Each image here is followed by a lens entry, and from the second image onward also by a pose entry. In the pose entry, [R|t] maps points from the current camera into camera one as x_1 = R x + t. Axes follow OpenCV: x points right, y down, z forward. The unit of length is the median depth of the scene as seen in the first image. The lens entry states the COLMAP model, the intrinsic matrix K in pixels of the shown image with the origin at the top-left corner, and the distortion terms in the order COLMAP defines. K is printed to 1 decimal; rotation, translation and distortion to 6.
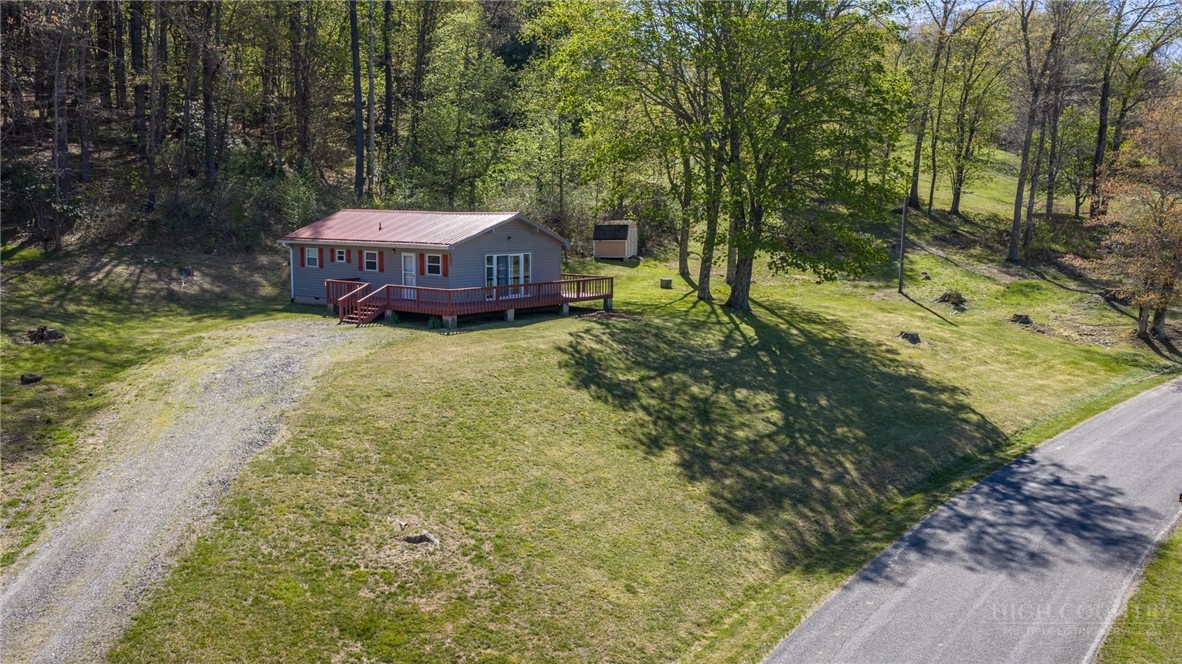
lens RADIAL K [[982.6, 0, 591.0], [0, 982.6, 332.0], [0, 0, 1]] dist [0.034413, -0.065454]
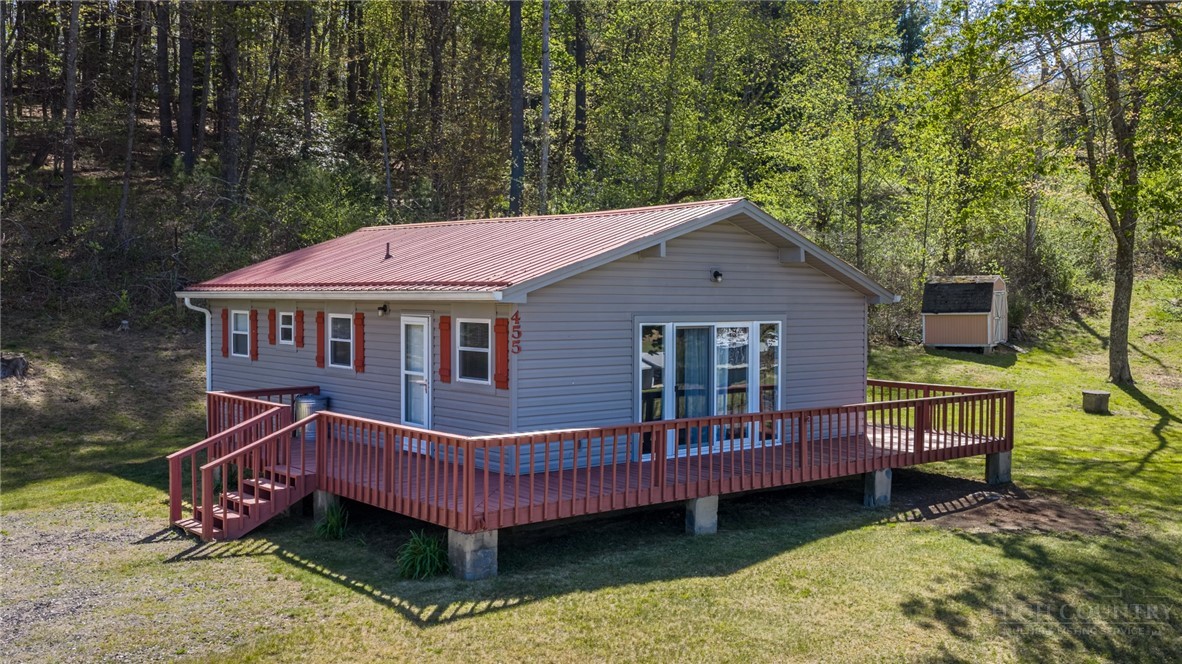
lens RADIAL K [[1147.2, 0, 693.8], [0, 1147.2, 332.9], [0, 0, 1]] dist [0.011726, -0.001257]
pose [[0.986027, 0.005104, -0.166509, -0.022946], [-0.020718, 0.995528, -0.092170, -0.036136], [0.165294, 0.094332, 0.981723, 0.566410]]
